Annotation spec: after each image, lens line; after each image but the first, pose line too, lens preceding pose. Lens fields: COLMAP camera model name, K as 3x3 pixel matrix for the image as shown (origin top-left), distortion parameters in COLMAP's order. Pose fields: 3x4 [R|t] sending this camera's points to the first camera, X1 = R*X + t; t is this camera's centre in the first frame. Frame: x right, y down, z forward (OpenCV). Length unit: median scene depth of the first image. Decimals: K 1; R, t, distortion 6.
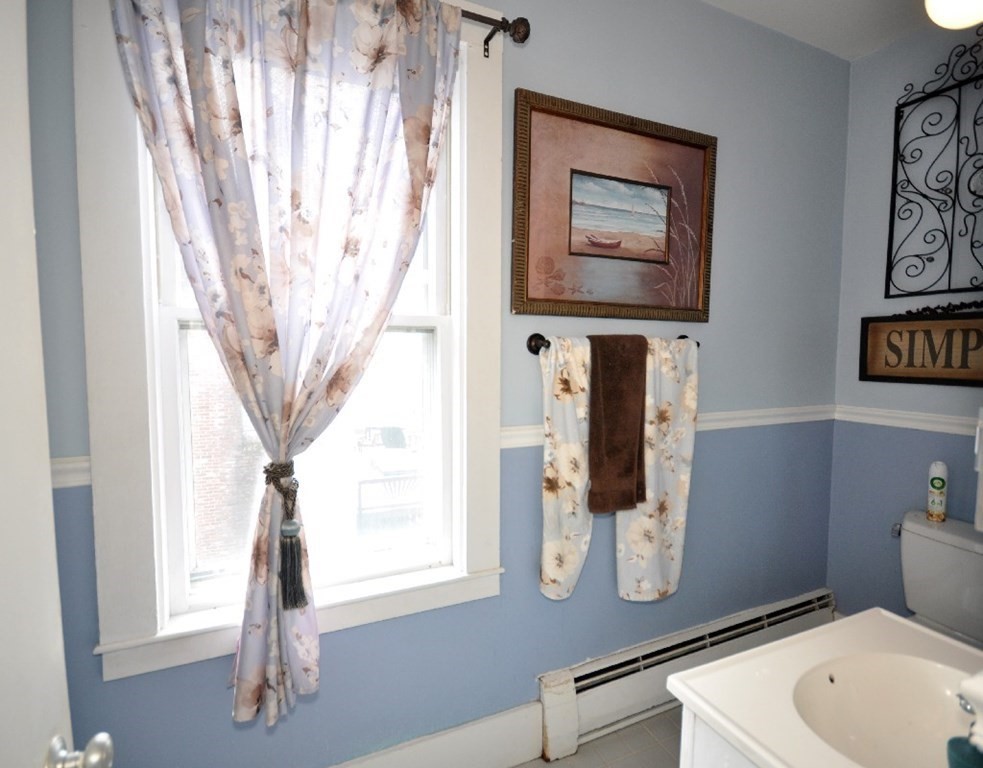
lens RADIAL K [[504.1, 0, 490.7], [0, 504.1, 383.9], [0, 0, 1]] dist [-0.001486, -0.002785]
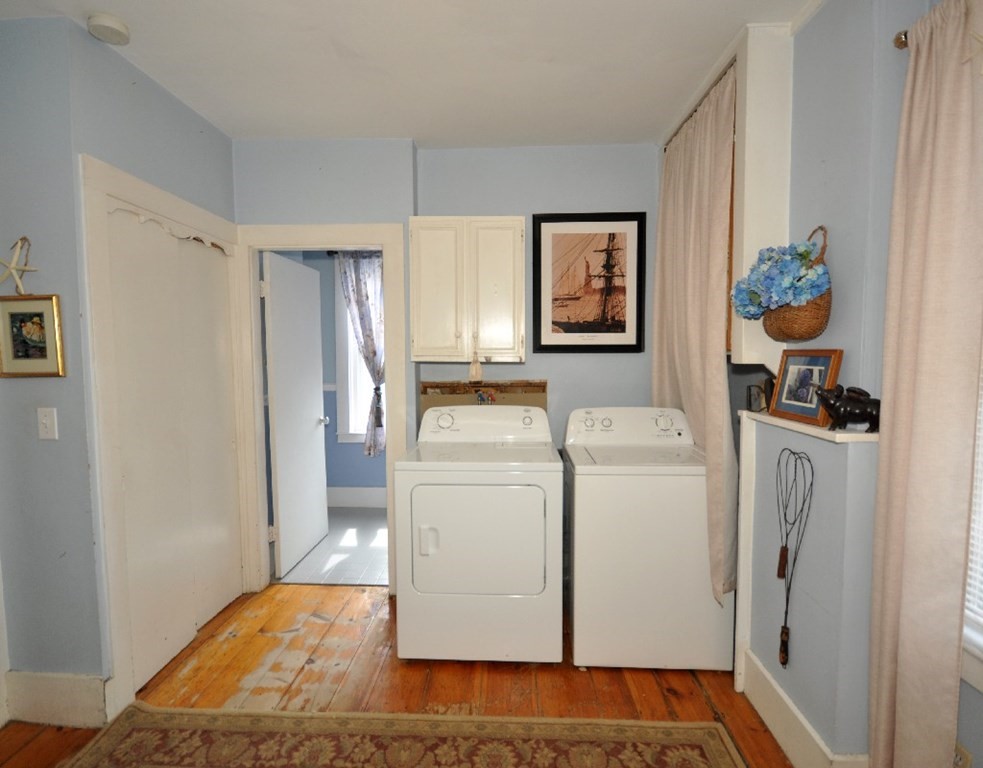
lens RADIAL K [[504.1, 0, 482.4], [0, 504.1, 385.1], [0, 0, 1]] dist [-0.001486, -0.002785]
pose [[0.893629, 0.020179, -0.448352, 1.466890], [-0.024492, 0.999693, -0.003821, 0.107253], [0.448137, 0.014395, 0.893849, -1.478200]]
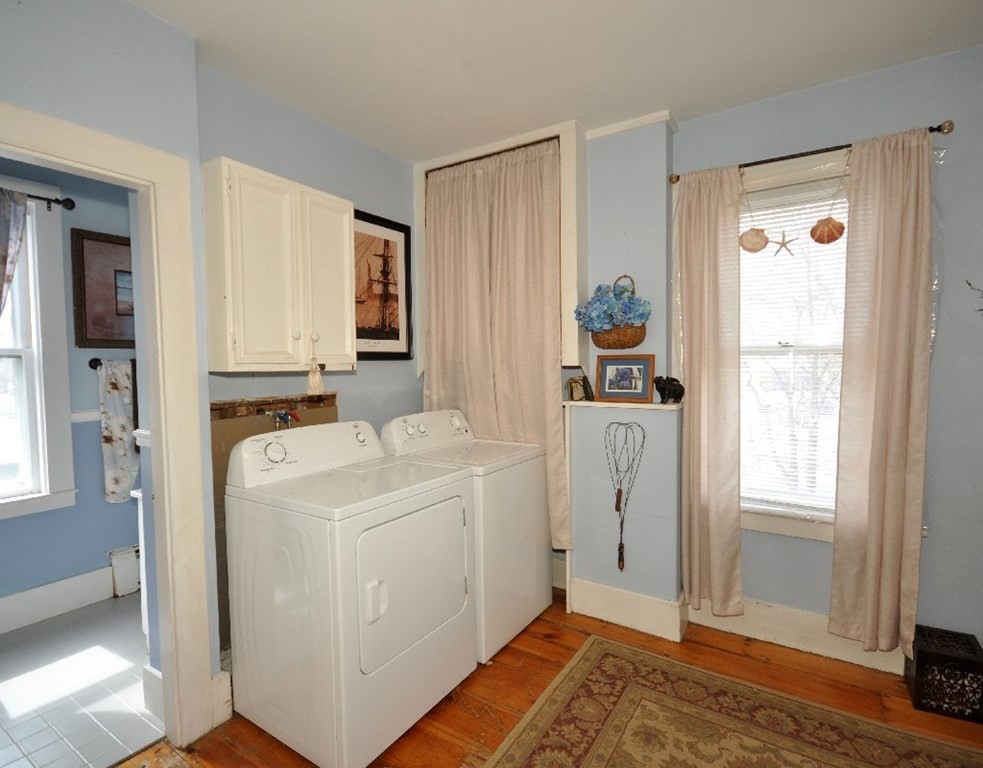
lens RADIAL K [[504.1, 0, 486.7], [0, 504.1, 387.4], [0, 0, 1]] dist [-0.001486, -0.002785]
pose [[0.837937, -0.041325, 0.544201, 0.292532], [0.056280, 0.998356, -0.010844, 0.107762], [-0.542858, 0.039715, 0.838885, -1.328900]]
